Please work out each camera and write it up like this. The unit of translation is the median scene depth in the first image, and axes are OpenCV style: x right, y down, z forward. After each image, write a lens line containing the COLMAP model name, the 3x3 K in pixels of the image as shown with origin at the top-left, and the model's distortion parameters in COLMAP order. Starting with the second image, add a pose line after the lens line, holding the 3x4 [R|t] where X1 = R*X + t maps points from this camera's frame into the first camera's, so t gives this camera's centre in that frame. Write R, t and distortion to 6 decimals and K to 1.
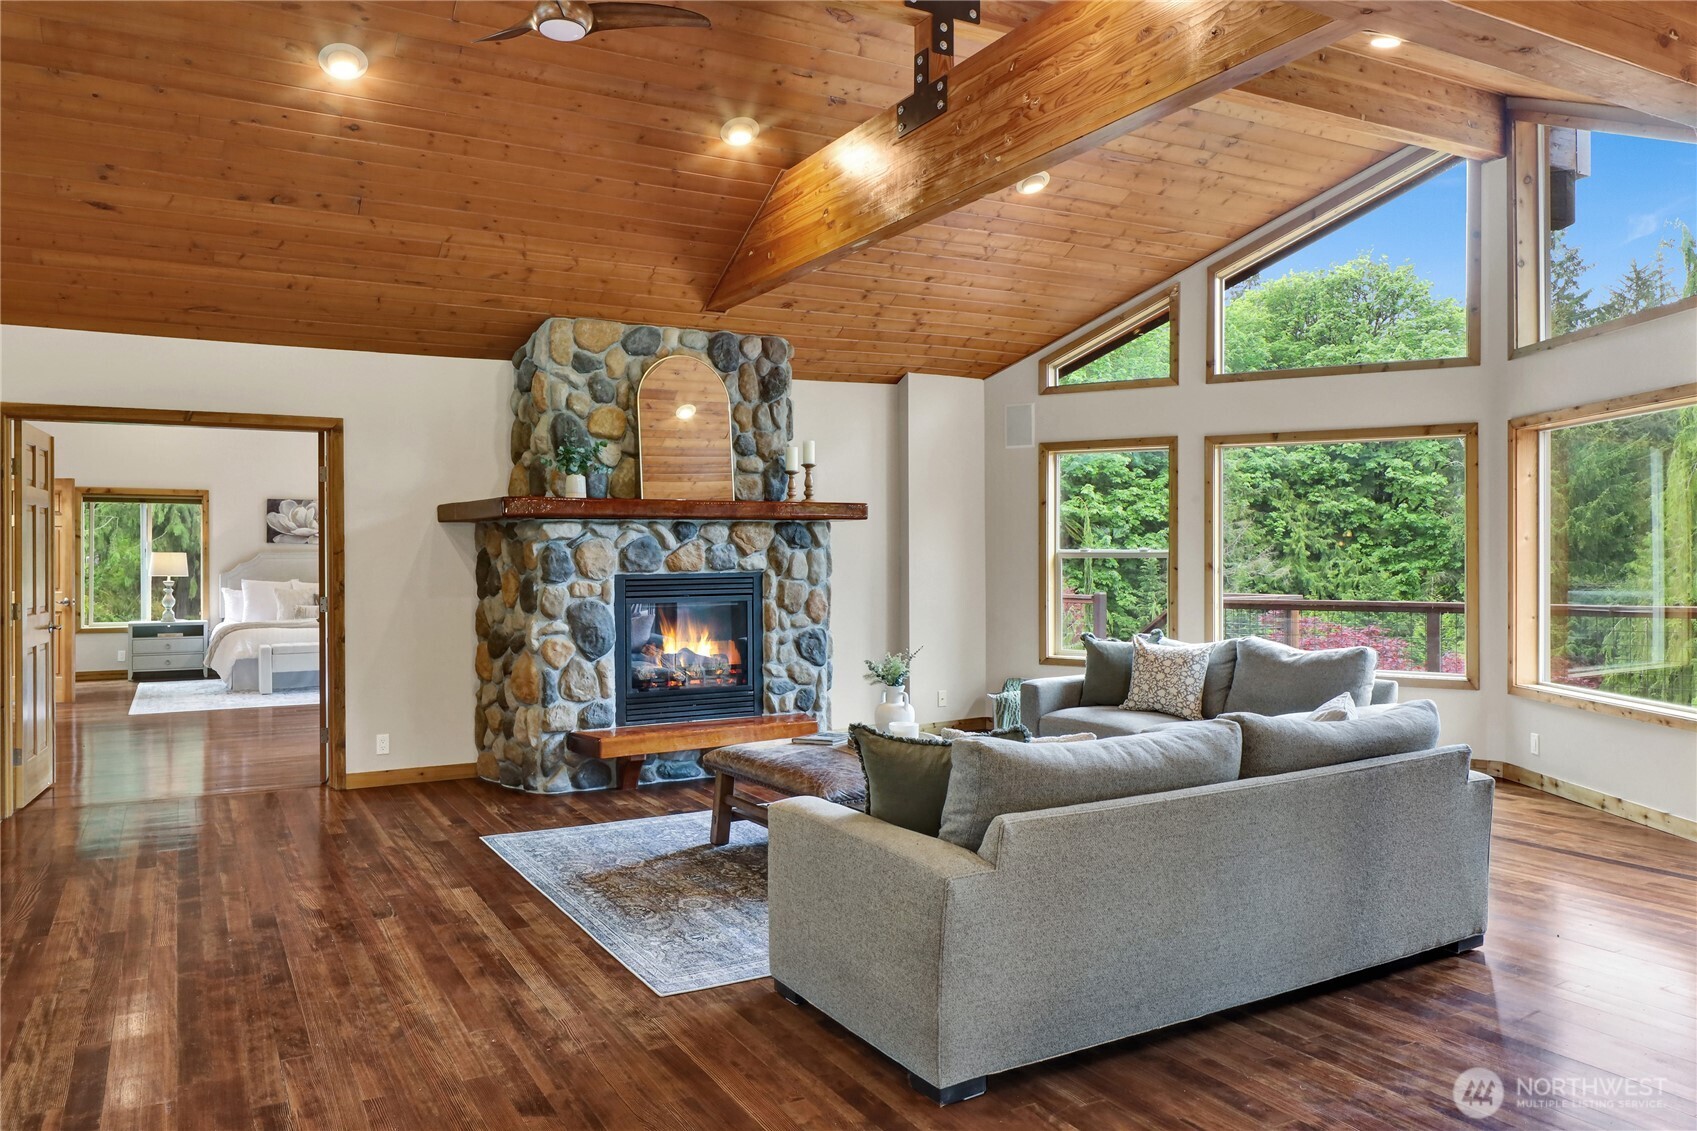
lens RADIAL K [[1178.1, 0, 836.8], [0, 1178.1, 555.4], [0, 0, 1]] dist [0.000369, -0.007169]
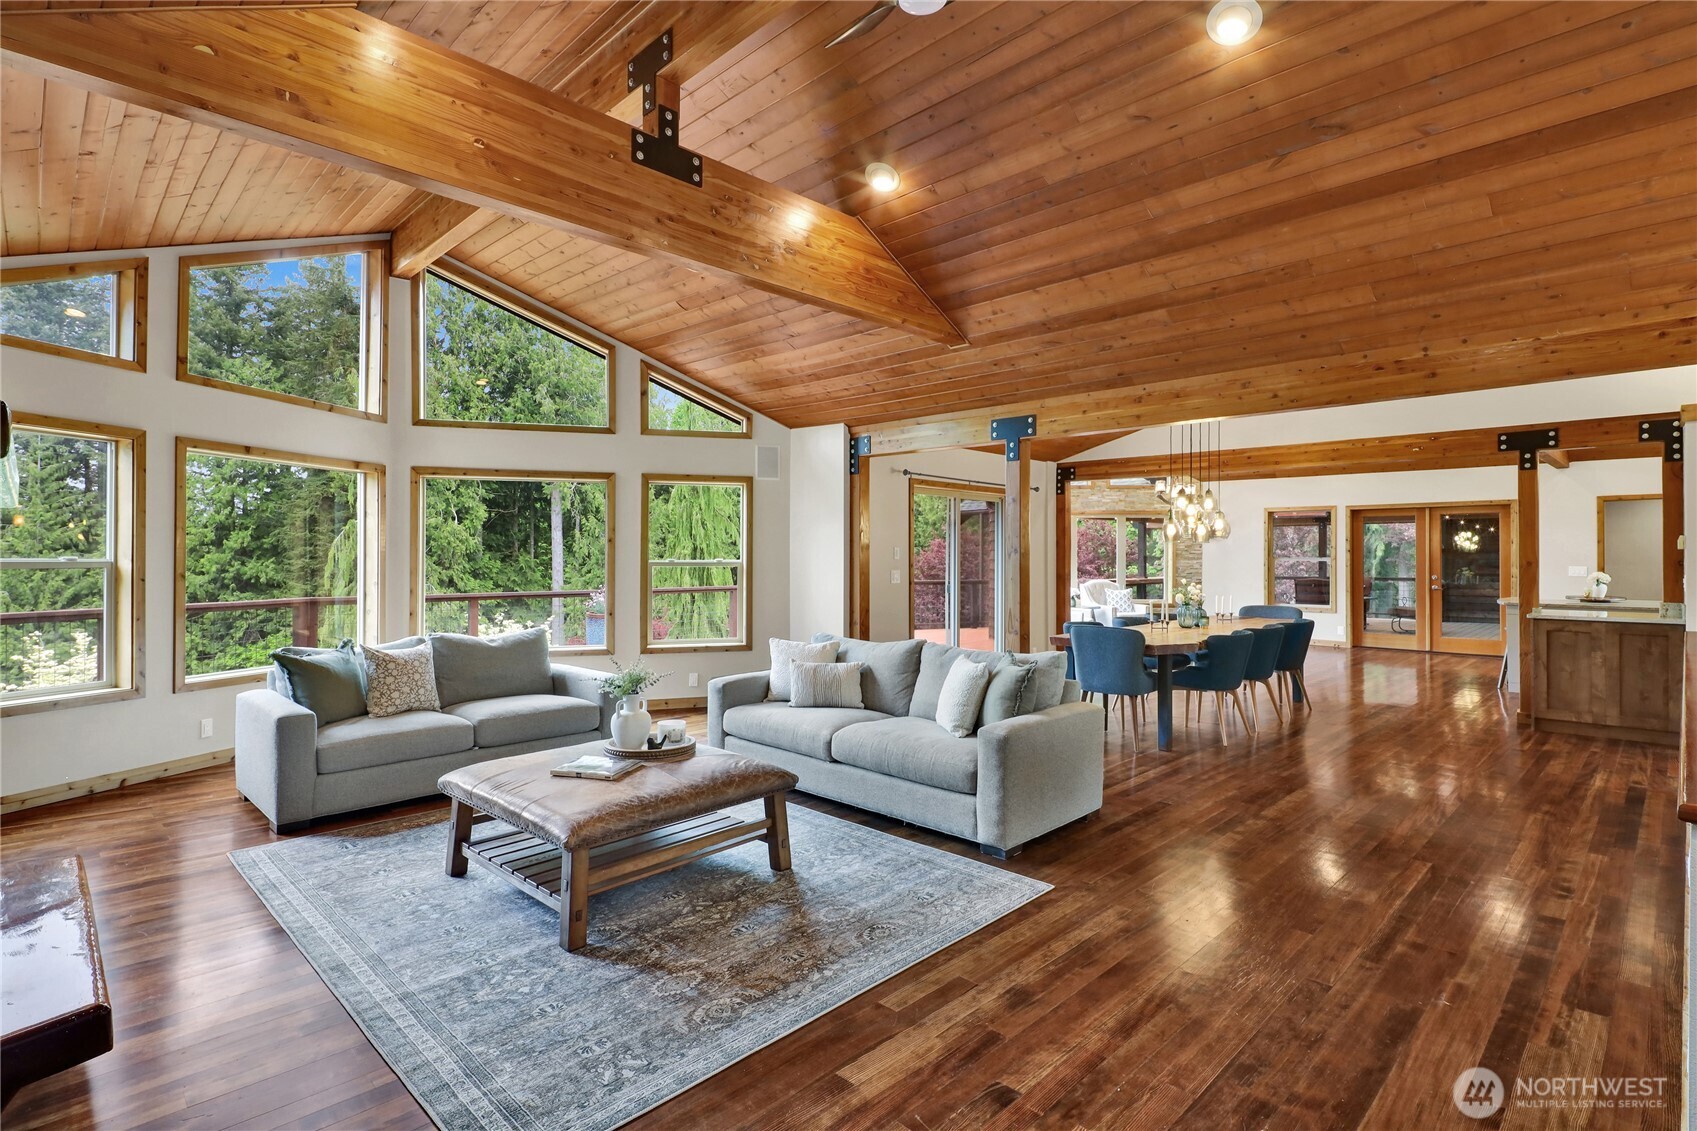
lens RADIAL K [[826.1, 0, 852.1], [0, 826.1, 547.6], [0, 0, 1]] dist [-0.004865, -0.001989]
pose [[-0.270919, 0.017682, 0.962440, -0.865160], [0.005698, 0.999843, -0.016765, -0.000022], [-0.962585, 0.000942, -0.270978, 1.275494]]
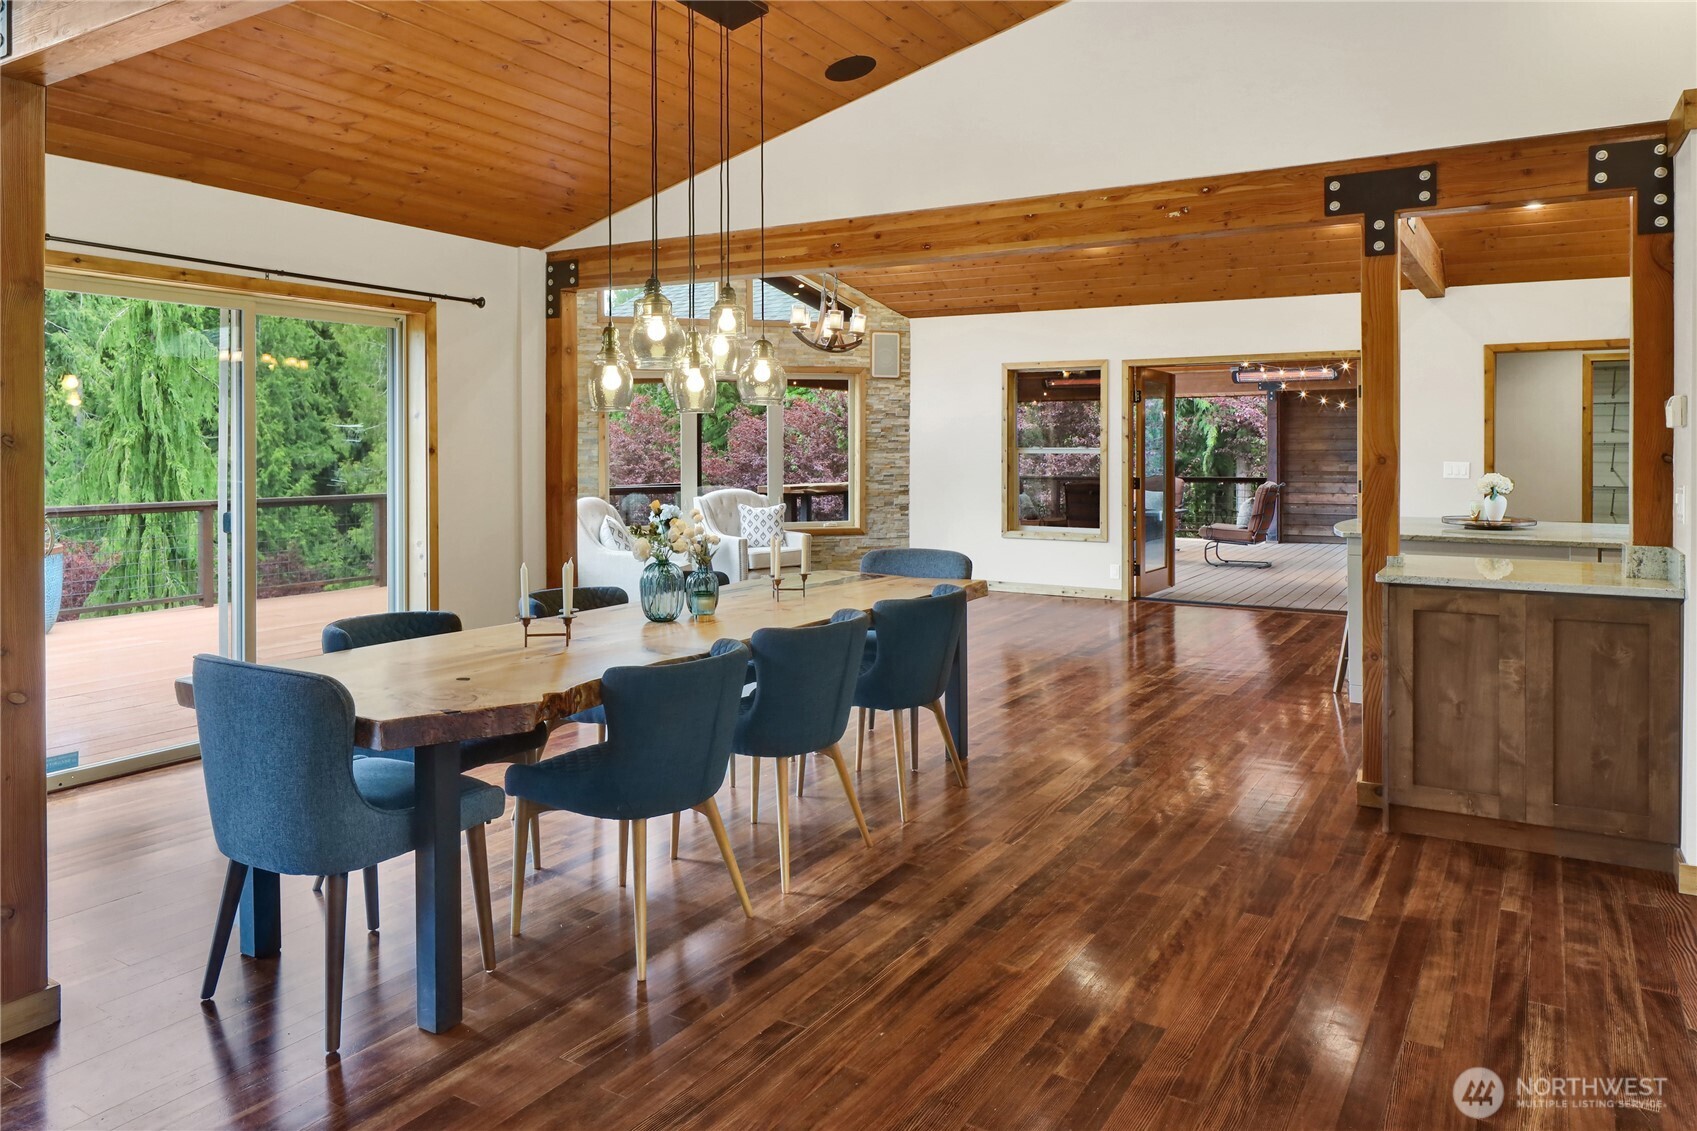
lens RADIAL K [[1178.1, 0, 861.0], [0, 1178.1, 450.2], [0, 0, 1]] dist [0.000369, -0.007169]
pose [[-0.513094, 0.007056, 0.858303, -0.256936], [0.009510, 0.999952, -0.002535, 0.001722], [-0.858280, 0.006862, -0.513136, 0.381527]]
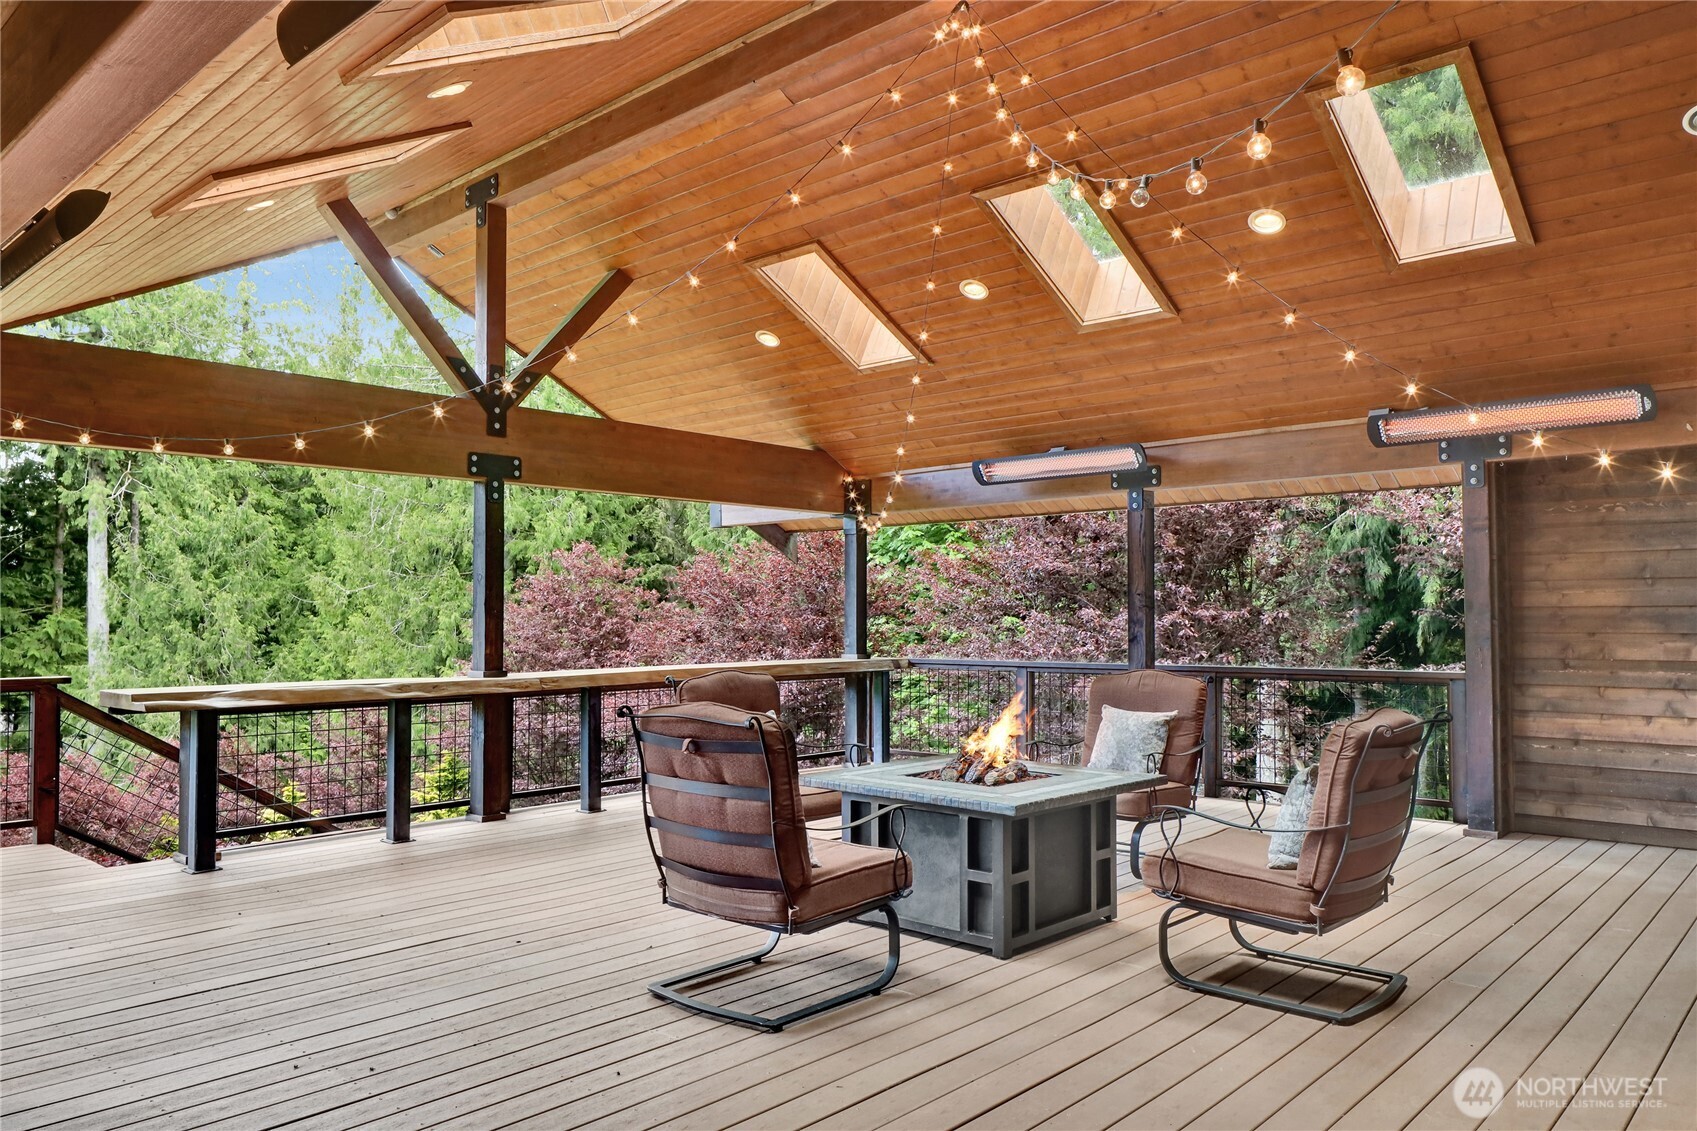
lens RADIAL K [[1178.1, 0, 840.1], [0, 1178.1, 572.5], [0, 0, 1]] dist [0.000369, -0.007169]
pose [[-0.301216, 0.042004, 0.952630, 1.553831], [0.008941, 0.999110, -0.041226, 0.020299], [-0.953514, -0.003901, -0.301323, -2.052225]]
